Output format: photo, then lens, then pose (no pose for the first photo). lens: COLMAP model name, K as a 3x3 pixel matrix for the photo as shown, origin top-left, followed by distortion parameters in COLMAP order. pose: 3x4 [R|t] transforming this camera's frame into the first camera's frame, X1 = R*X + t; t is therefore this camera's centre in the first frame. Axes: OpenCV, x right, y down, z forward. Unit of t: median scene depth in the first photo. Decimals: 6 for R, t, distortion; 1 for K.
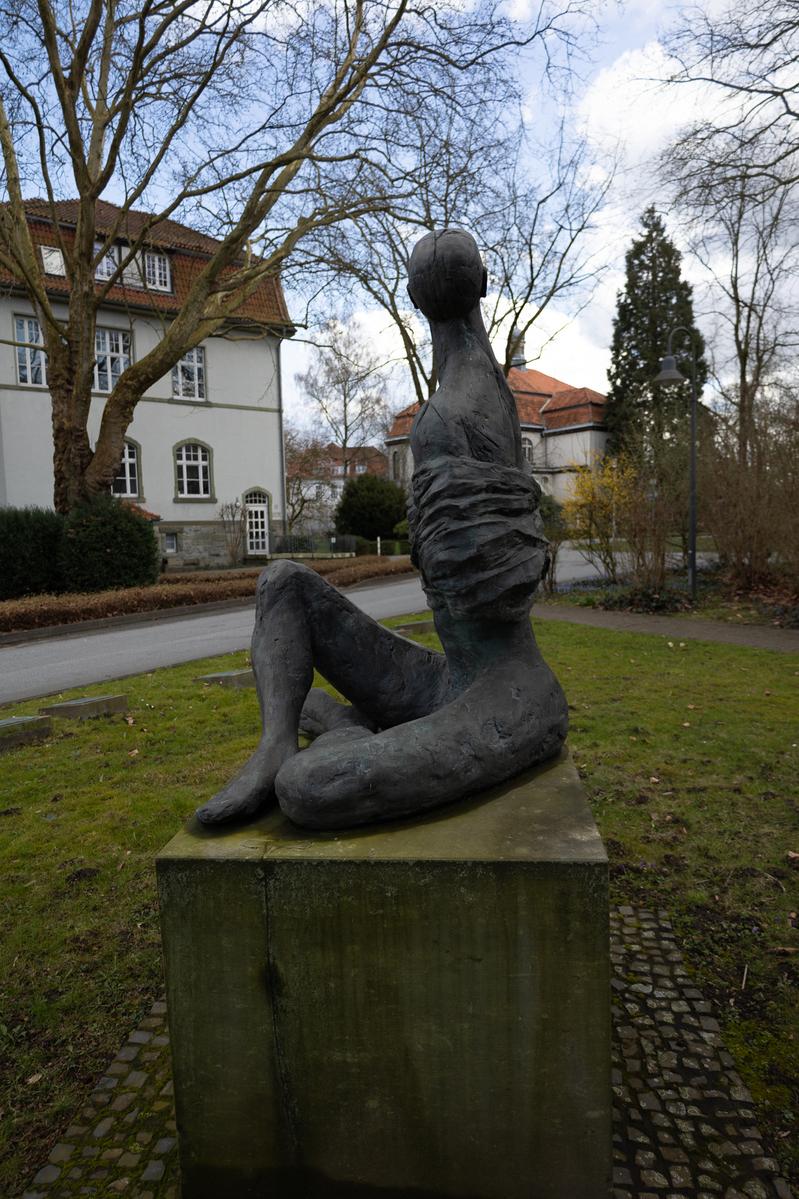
lens RADIAL K [[765.8, 0, 406.3], [0, 765.8, 603.7], [0, 0, 1]] dist [-0.013850, 0.006016]
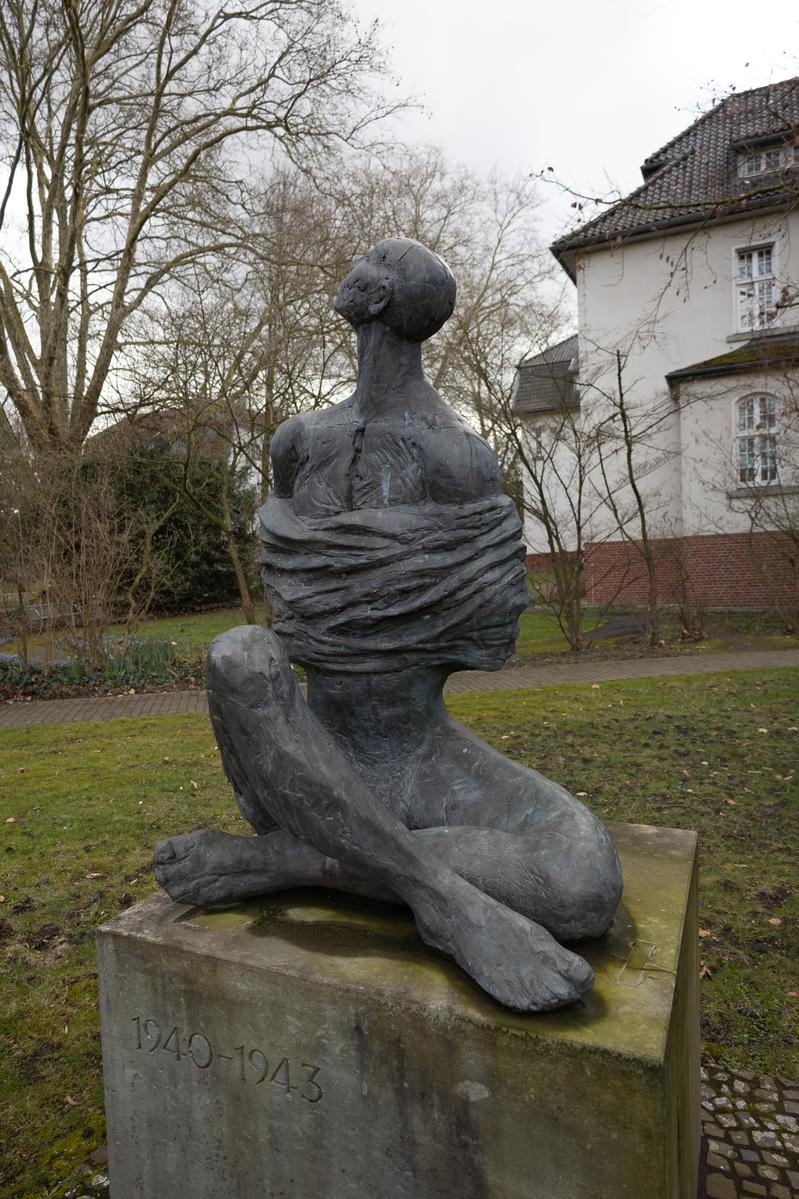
lens RADIAL K [[765.8, 0, 395.7], [0, 765.8, 609.8], [0, 0, 1]] dist [-0.013850, 0.006016]
pose [[0.313193, -0.031465, 0.949168, -0.708436], [0.115903, 0.993246, -0.005317, -0.050686], [-0.942590, 0.111677, 0.314724, 0.683690]]
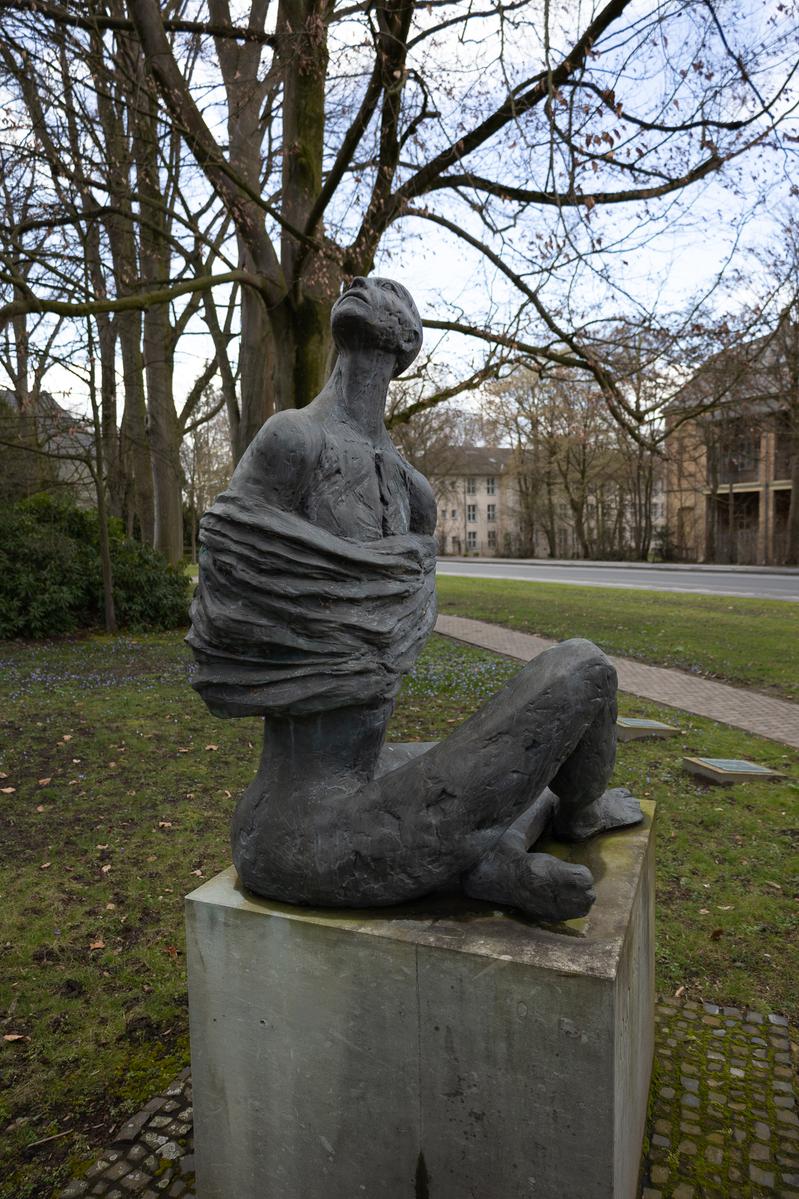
lens RADIAL K [[765.8, 0, 403.8], [0, 765.8, 594.4], [0, 0, 1]] dist [-0.013850, 0.006016]
pose [[-0.958828, 0.031400, 0.282245, -0.206728], [0.077975, 0.984779, 0.155338, -0.223698], [-0.273072, 0.170951, -0.946682, 1.718372]]
